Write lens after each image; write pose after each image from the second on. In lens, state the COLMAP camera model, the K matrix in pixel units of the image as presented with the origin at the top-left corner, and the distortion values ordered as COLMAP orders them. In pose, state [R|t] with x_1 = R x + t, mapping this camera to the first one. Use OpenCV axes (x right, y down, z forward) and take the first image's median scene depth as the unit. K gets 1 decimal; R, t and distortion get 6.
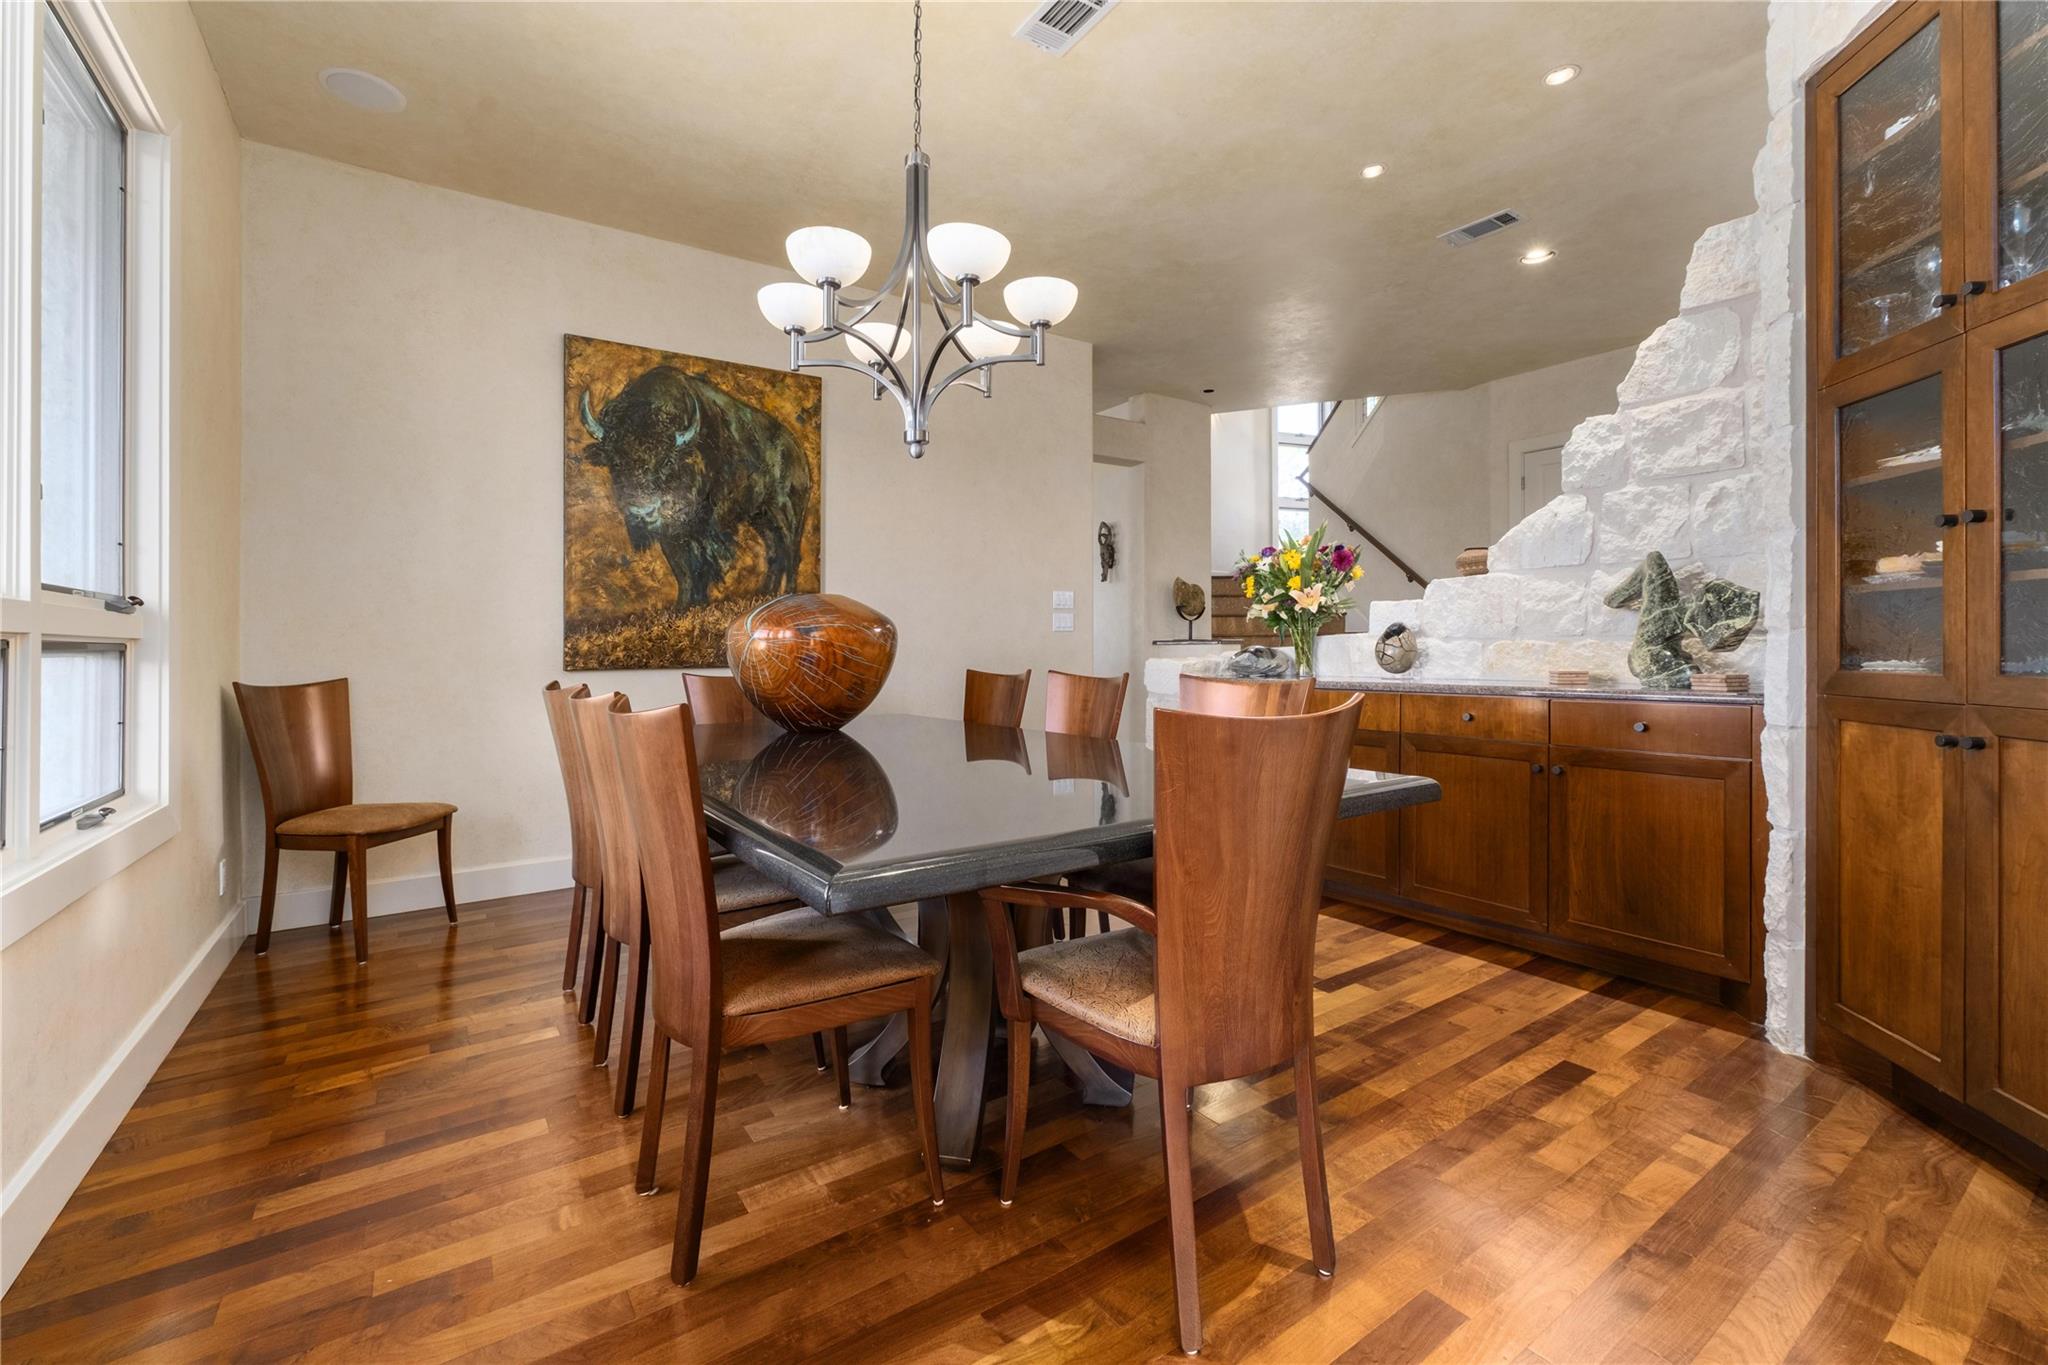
lens RADIAL K [[862.6, 0, 1028.2], [0, 862.6, 664.6], [0, 0, 1]] dist [-0.000837, -0.000350]
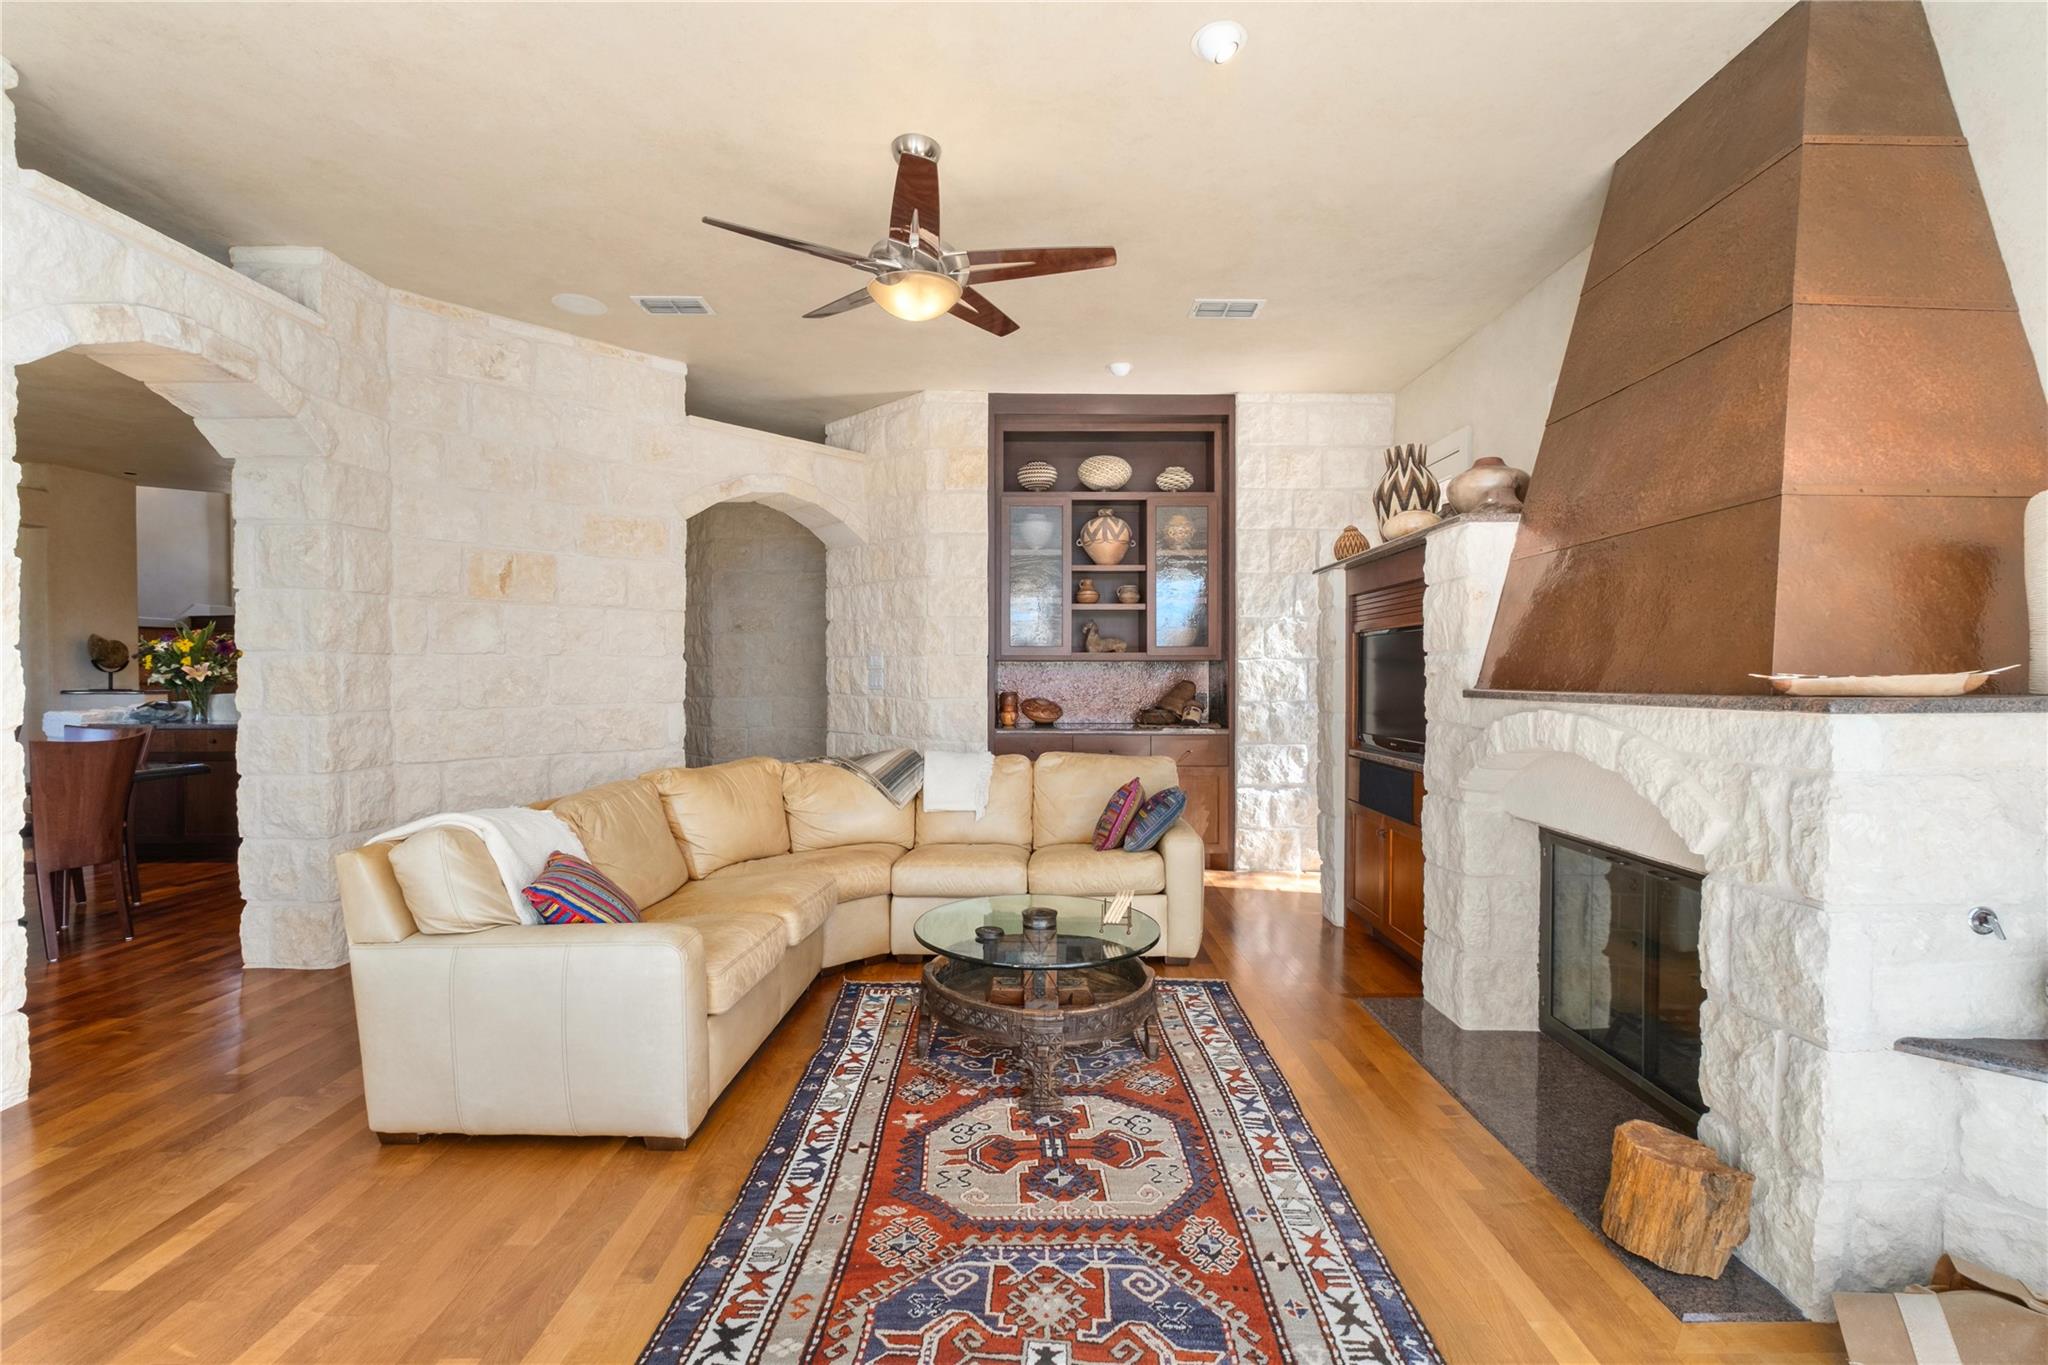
lens RADIAL K [[862.6, 0, 1023.6], [0, 862.6, 700.0], [0, 0, 1]] dist [-0.000837, -0.000350]
pose [[0.567734, -0.014282, 0.823088, -0.106034], [0.008668, 0.999898, 0.011371, -0.028572], [-0.823166, 0.000679, 0.567800, -1.062664]]
